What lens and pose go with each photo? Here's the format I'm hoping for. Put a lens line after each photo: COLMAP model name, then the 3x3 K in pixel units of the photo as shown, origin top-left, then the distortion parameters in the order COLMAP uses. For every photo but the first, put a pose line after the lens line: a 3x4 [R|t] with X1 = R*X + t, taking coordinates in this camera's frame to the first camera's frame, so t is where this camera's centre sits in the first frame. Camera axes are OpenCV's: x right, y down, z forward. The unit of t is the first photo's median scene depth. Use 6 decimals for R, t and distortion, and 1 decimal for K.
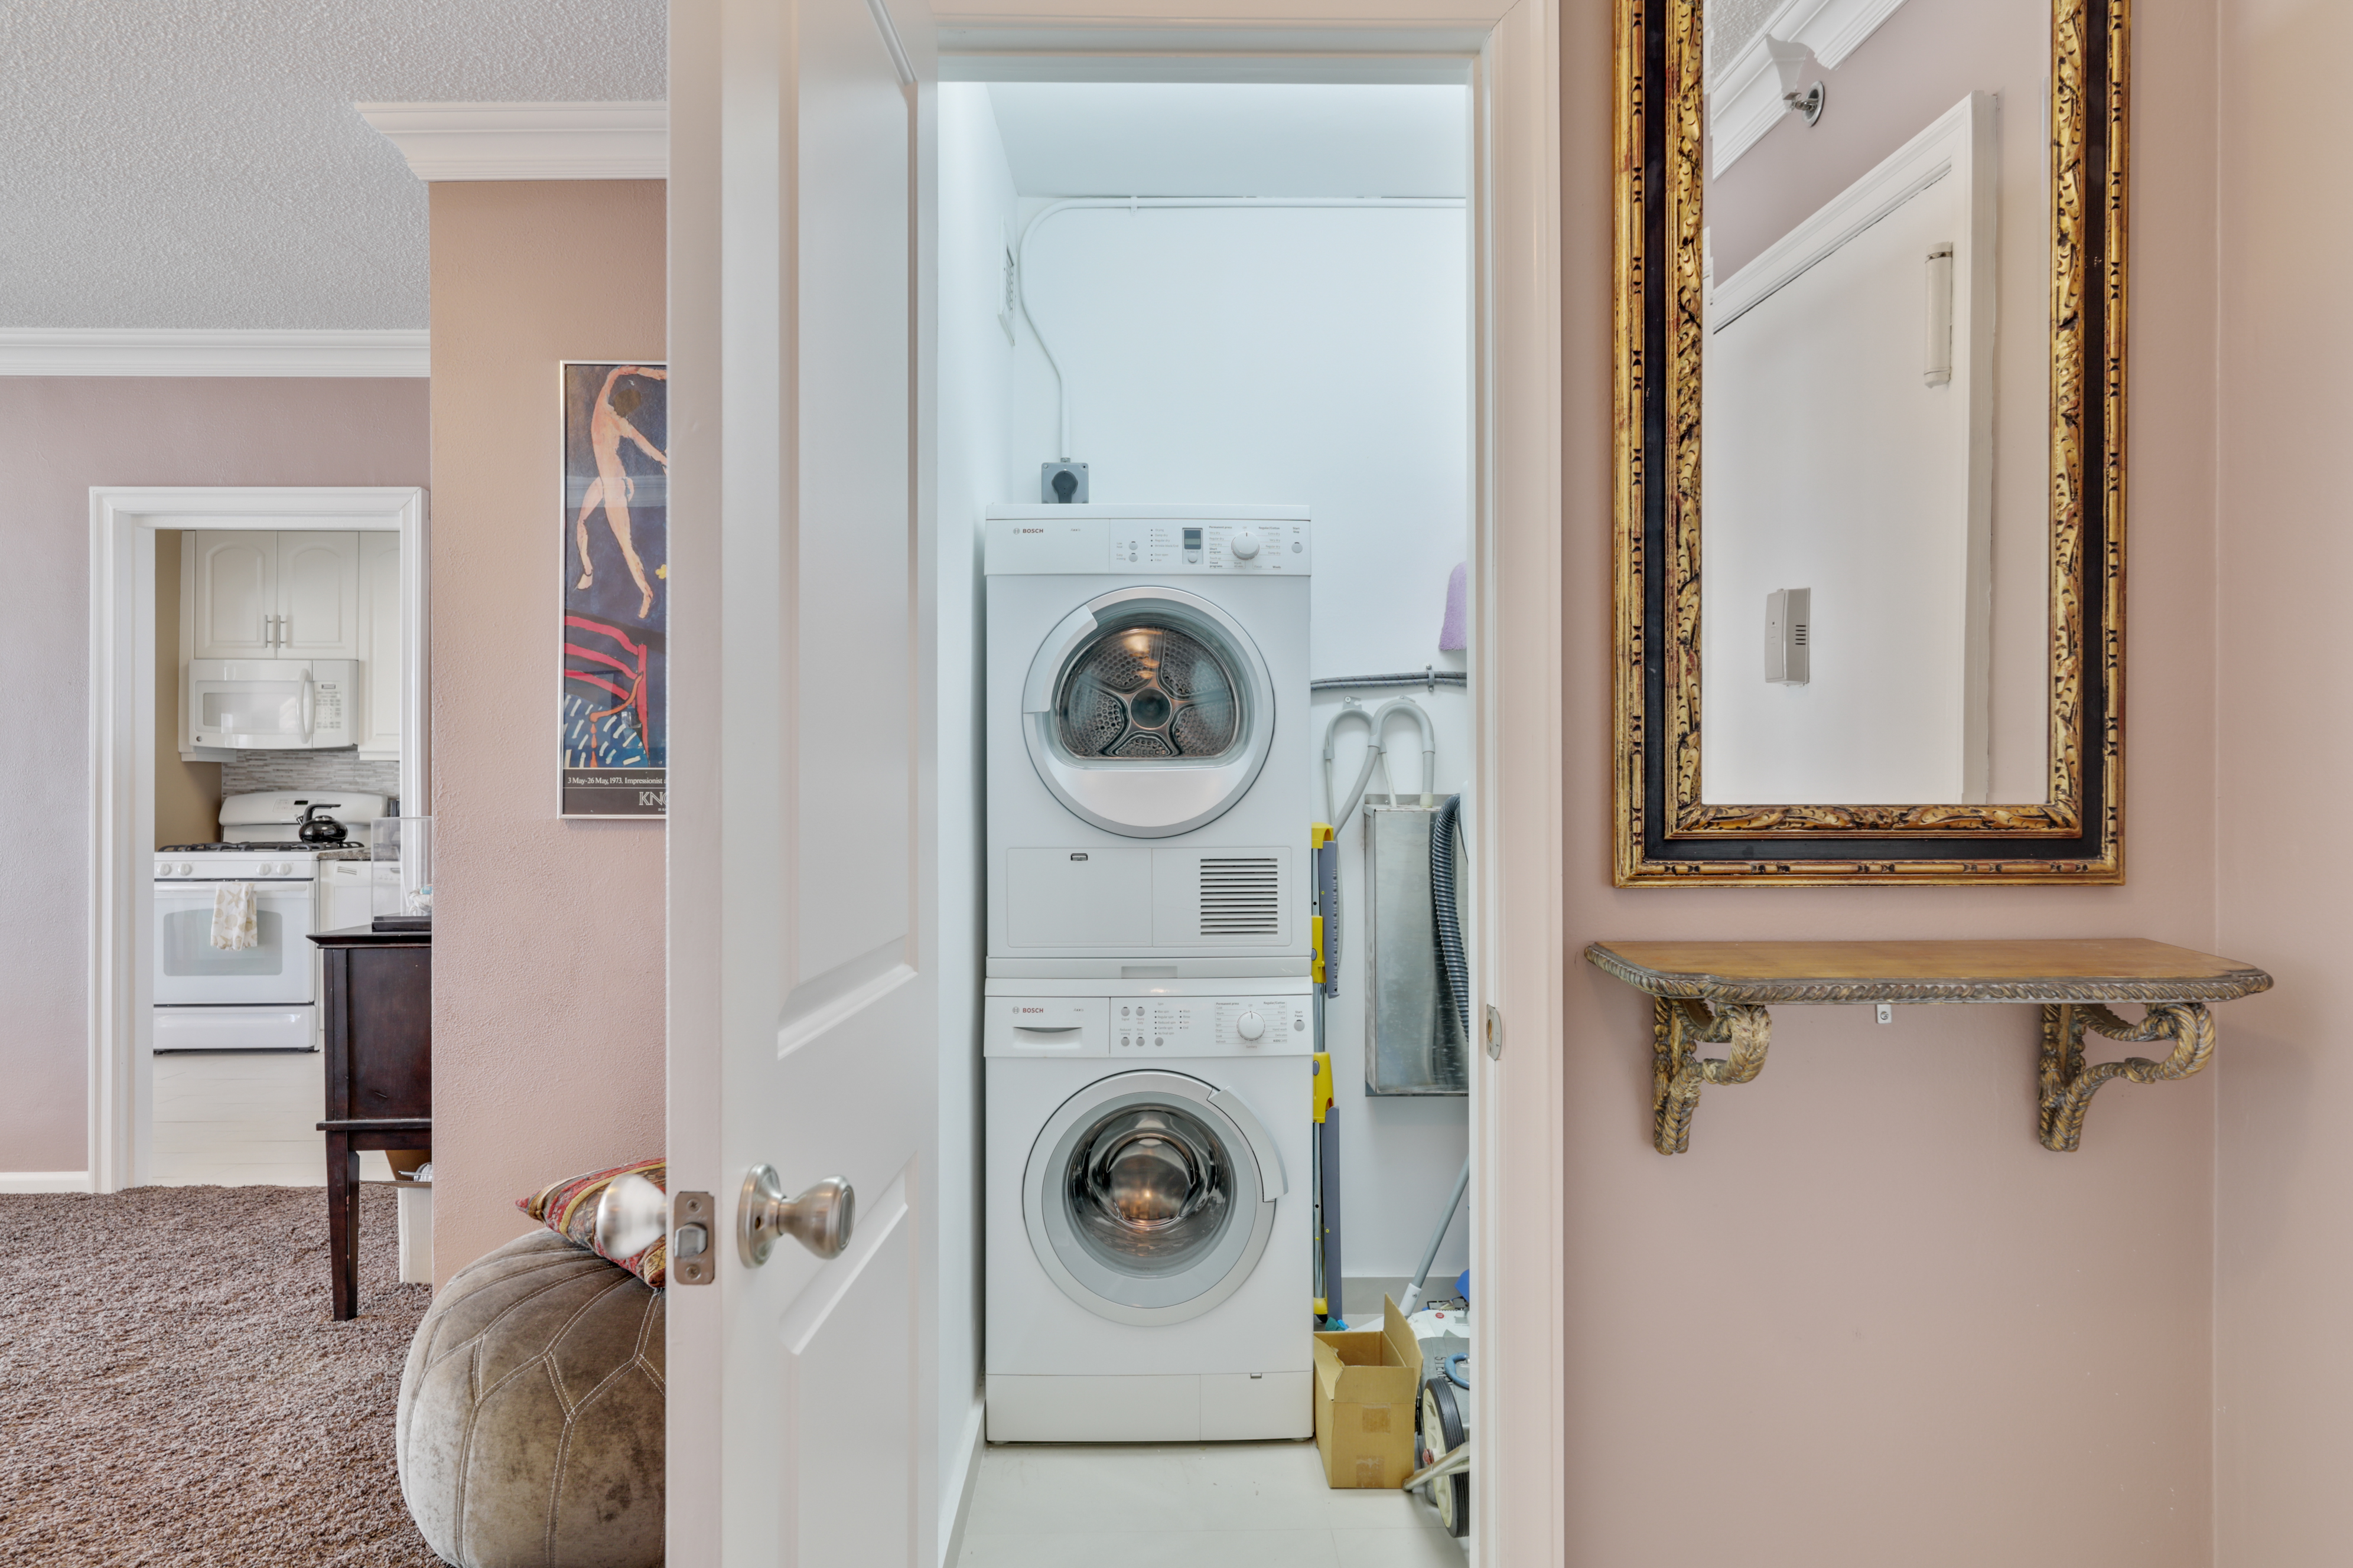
lens RADIAL K [[1381.6, 0, 1177.1], [0, 1381.6, 777.5], [0, 0, 1]] dist [0.004745, 0.000223]
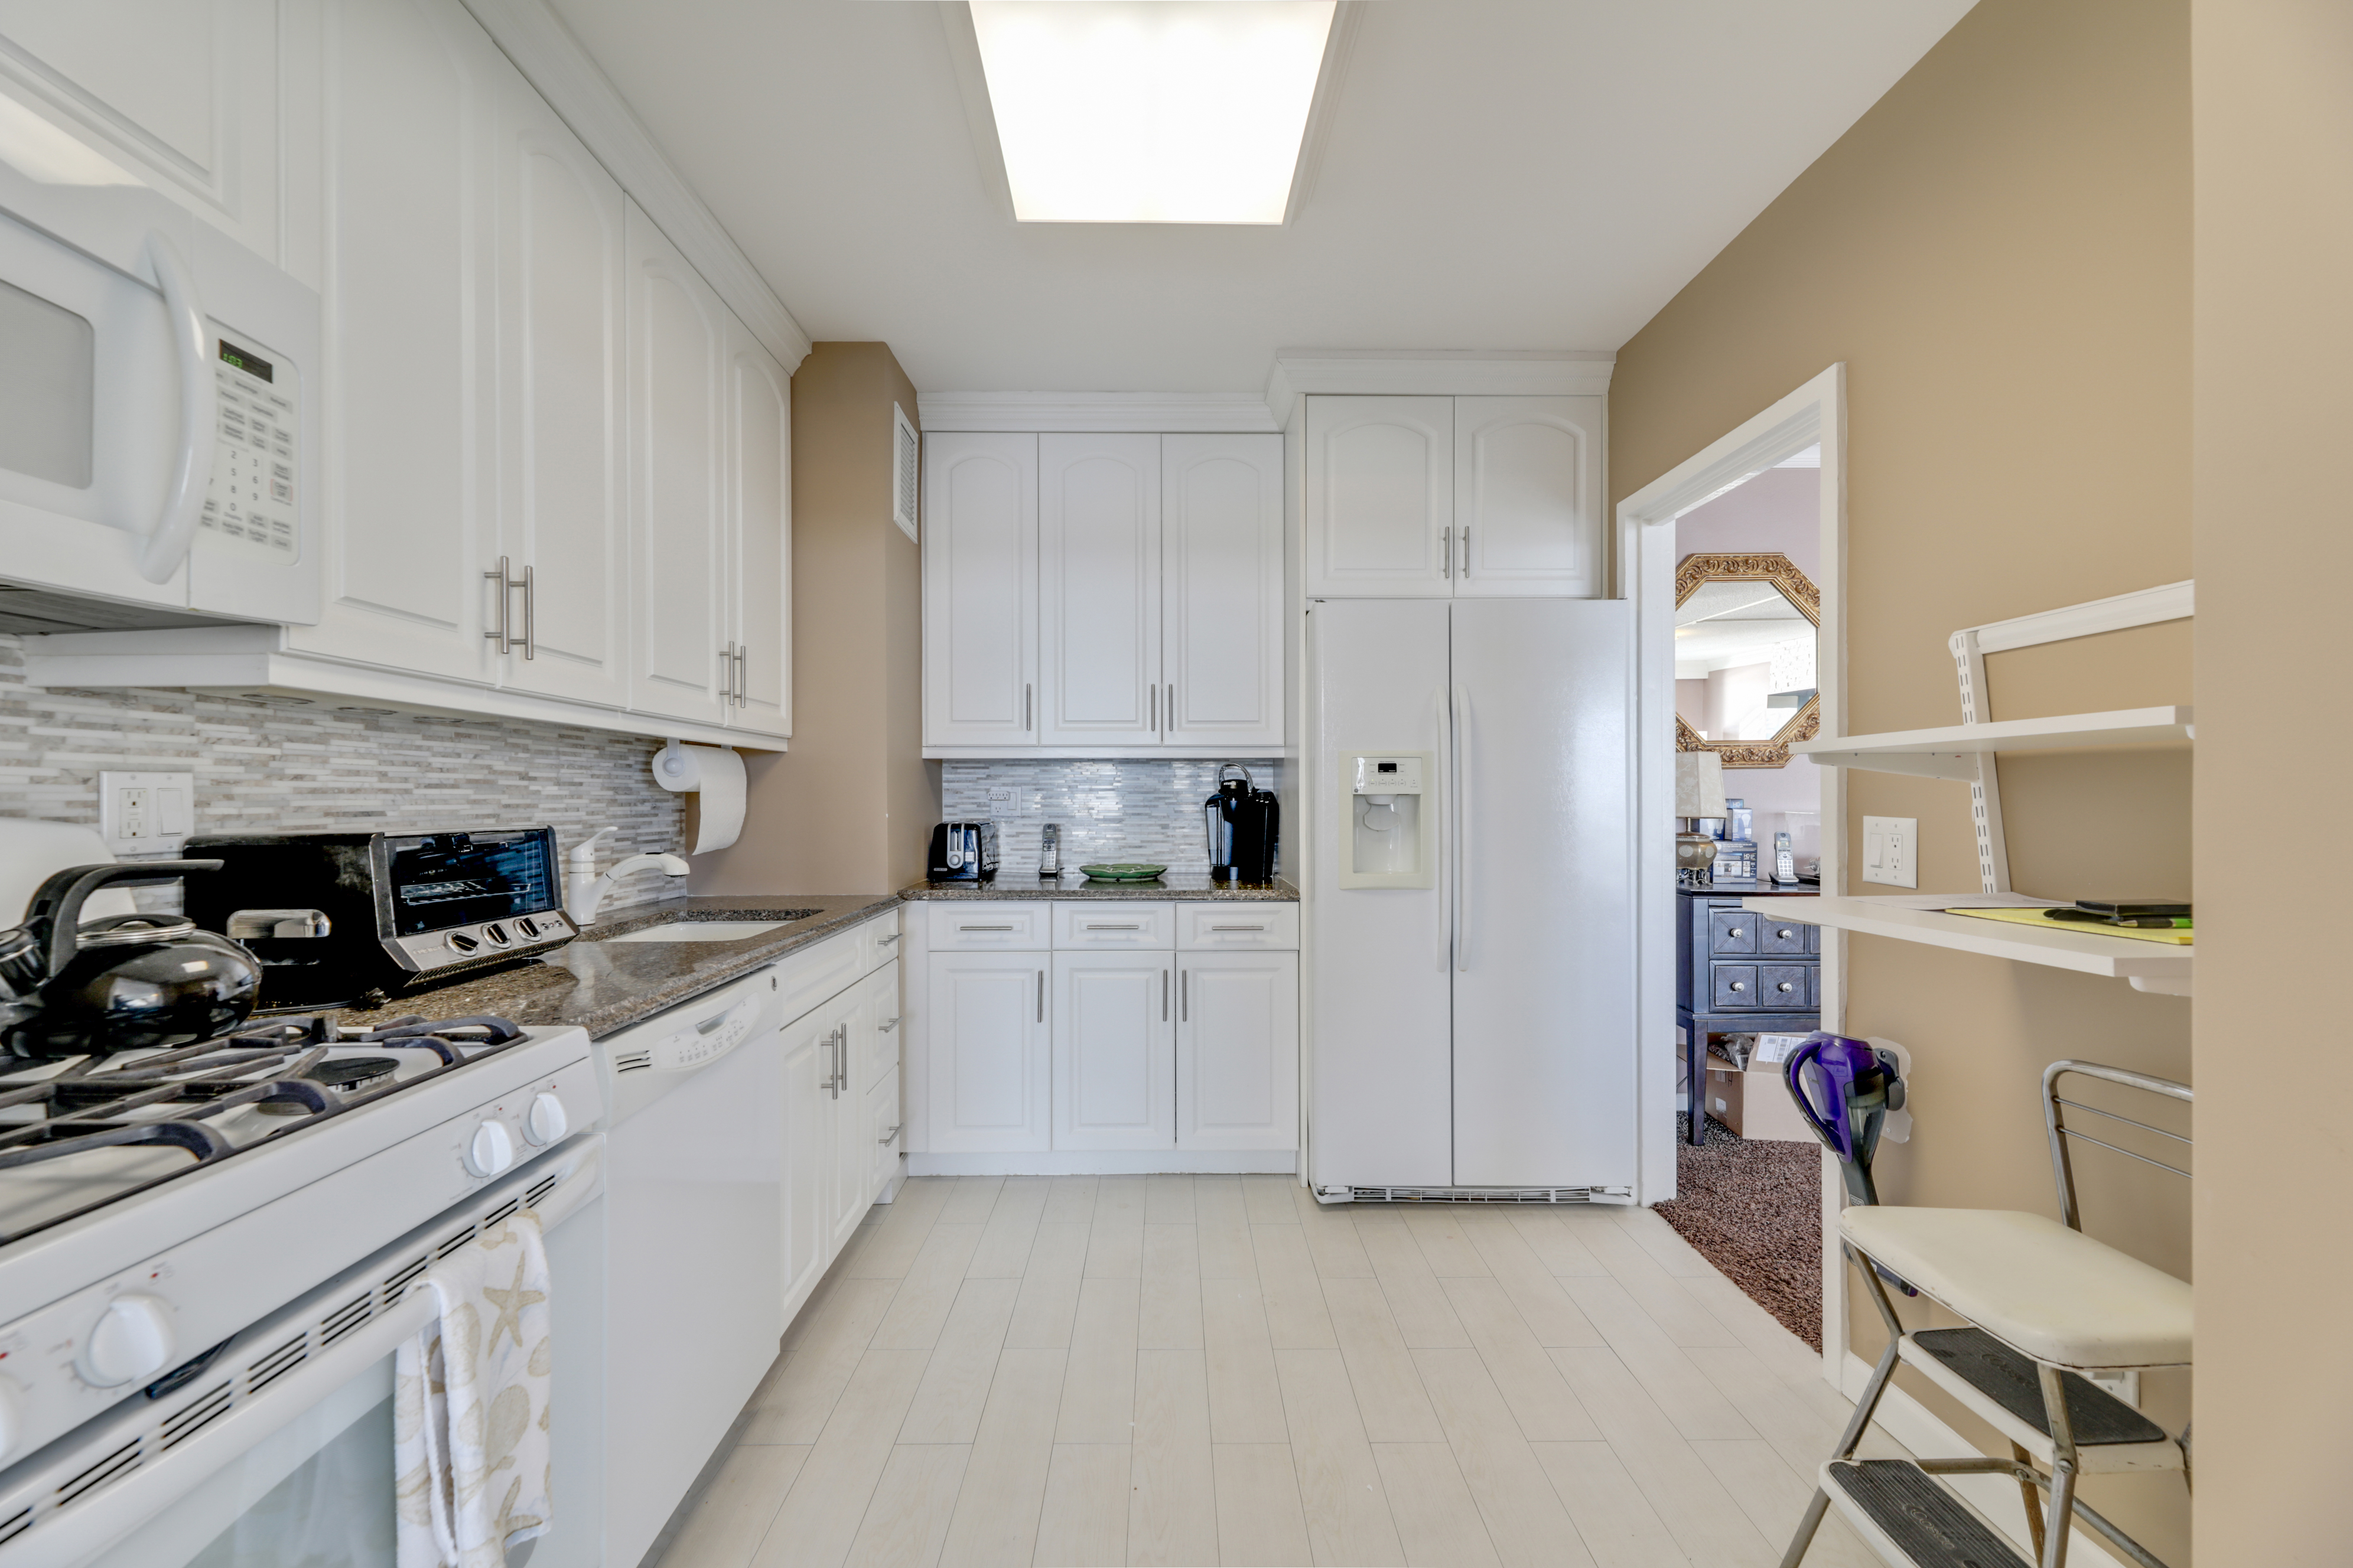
lens RADIAL K [[949.1, 0, 1177.6], [0, 949.1, 794.9], [0, 0, 1]] dist [0.002440, -0.003224]
pose [[0.006420, 0.003303, 0.999974, -1.291934], [-0.005107, 0.999982, -0.003271, 0.013304], [-0.999966, -0.005086, 0.006437, 1.401678]]
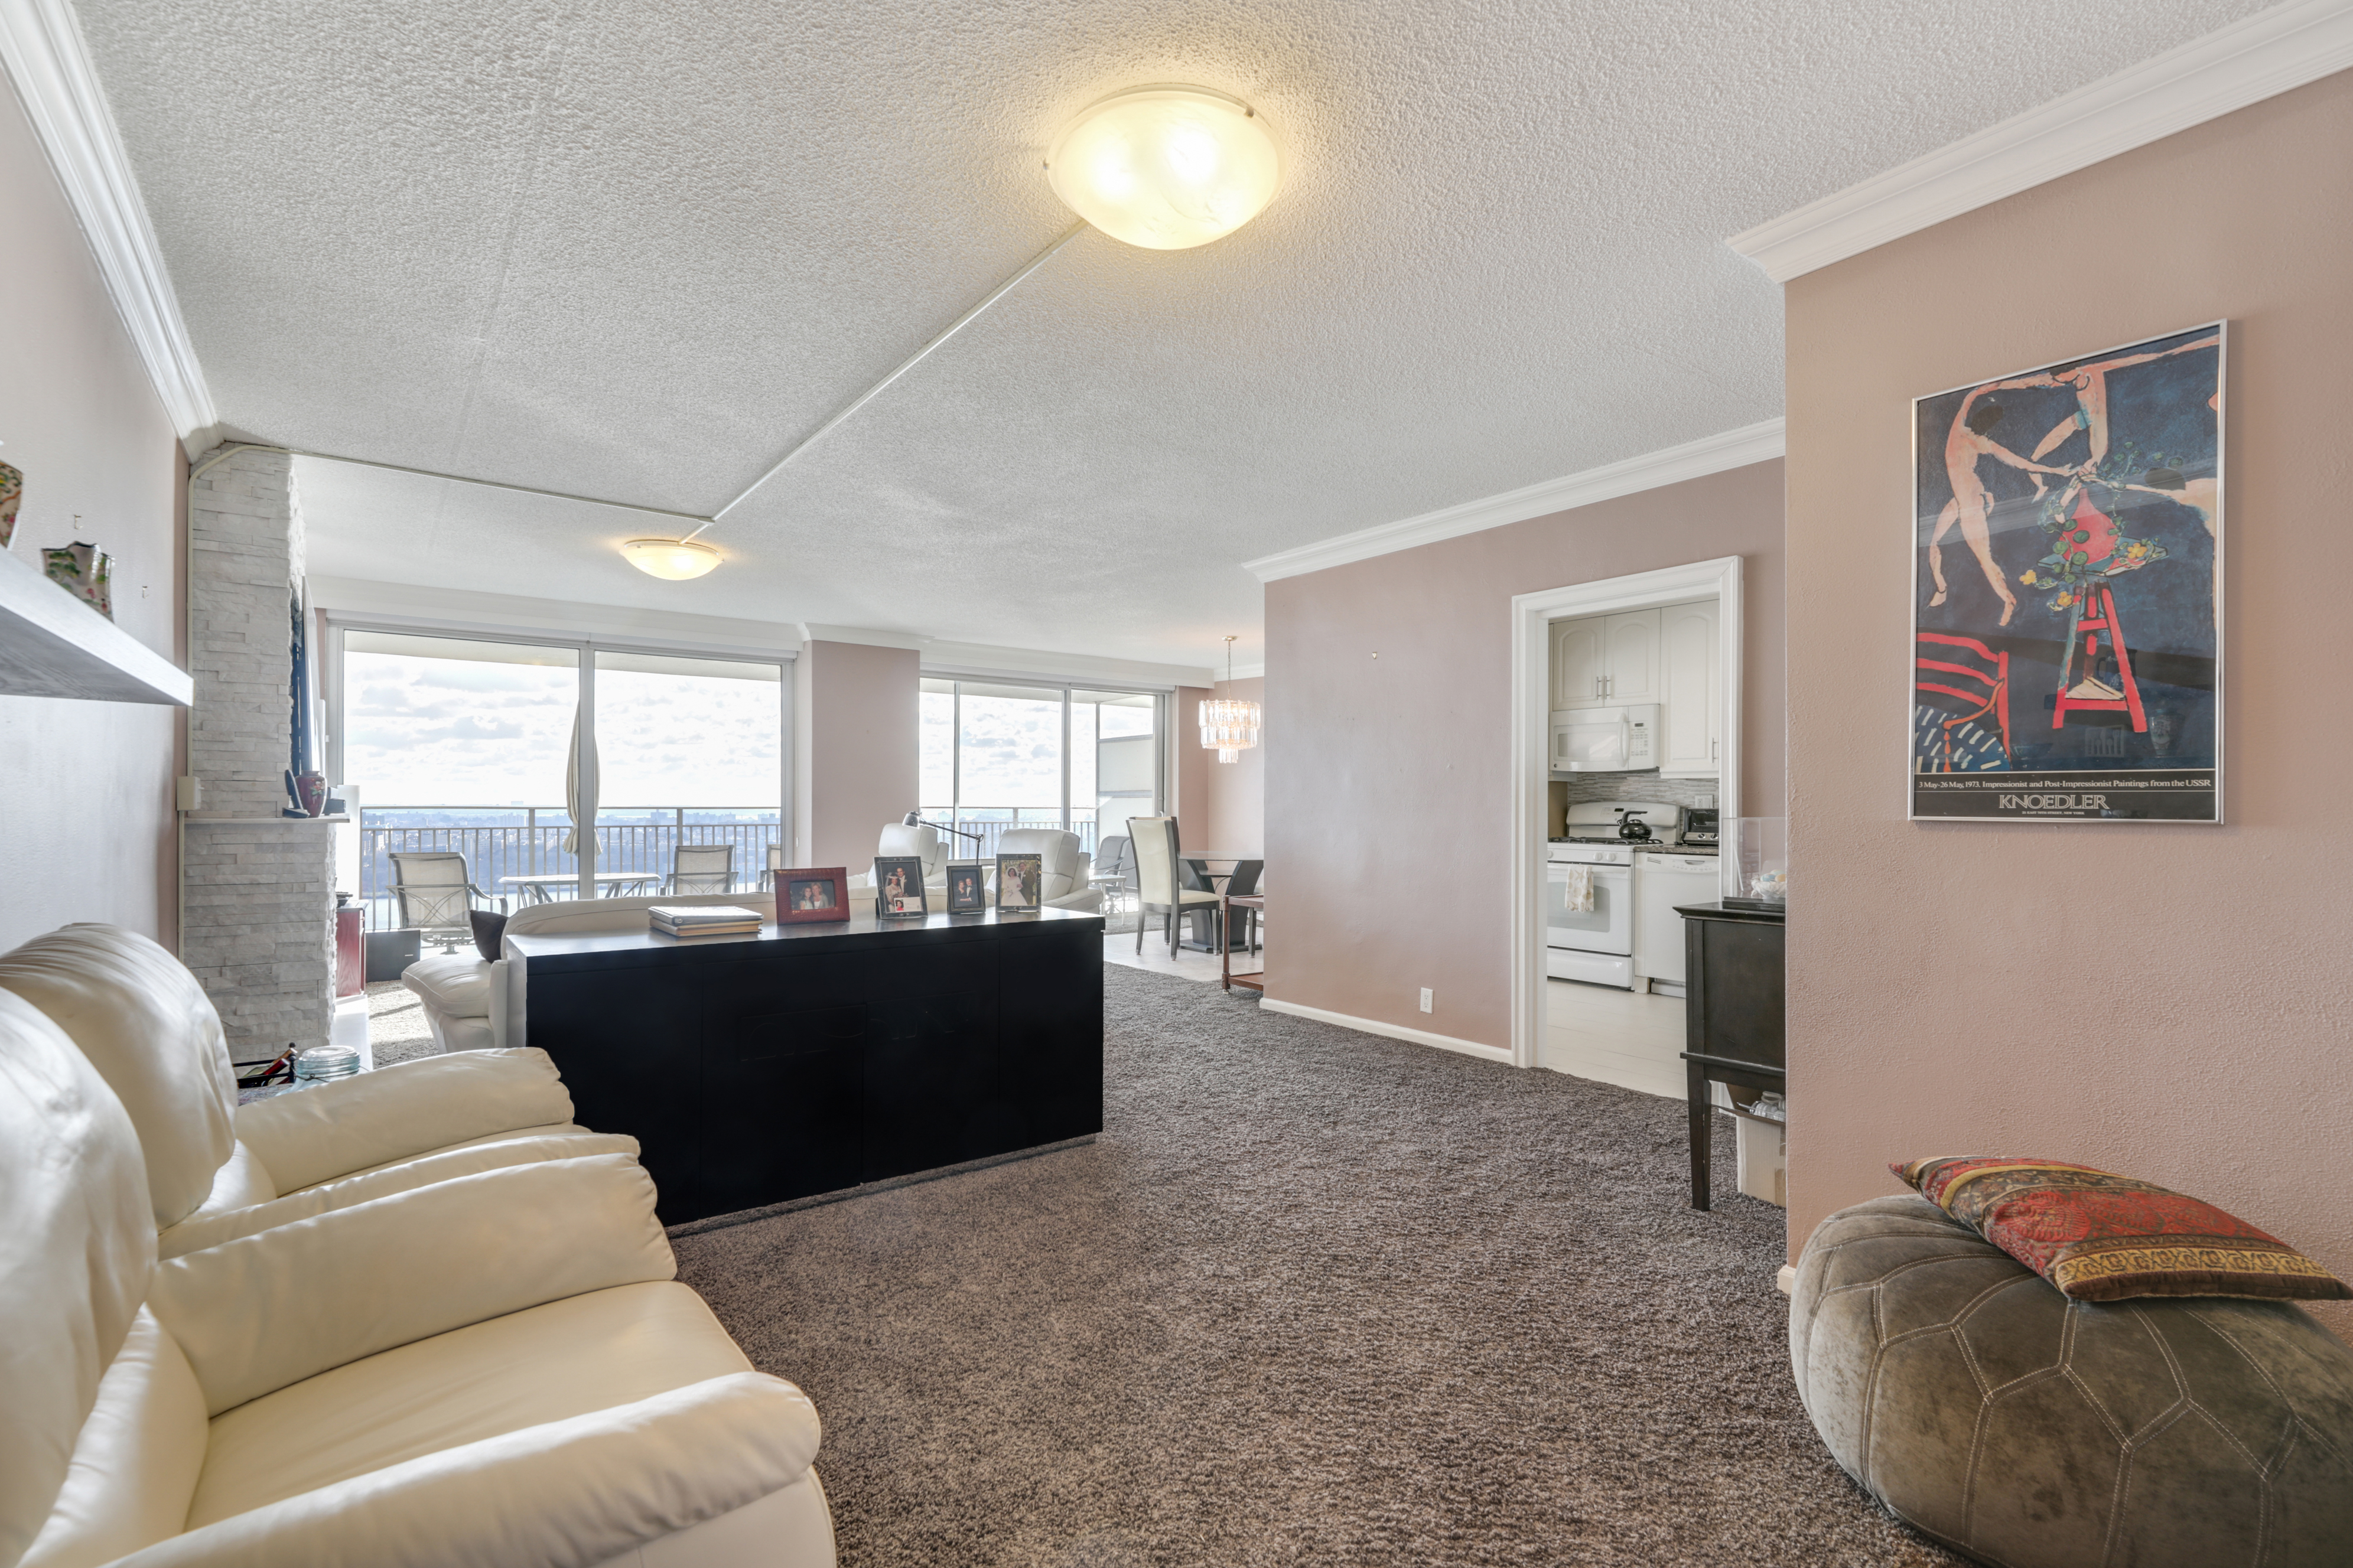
lens RADIAL K [[1050.2, 0, 1166.8], [0, 1050.2, 804.3], [0, 0, 1]] dist [-0.001382, -0.001934]
pose [[0.587363, 0.004559, -0.809311, -0.082124], [0.002060, 0.999972, 0.007128, 0.007112], [0.809321, -0.005854, 0.587337, 0.026328]]
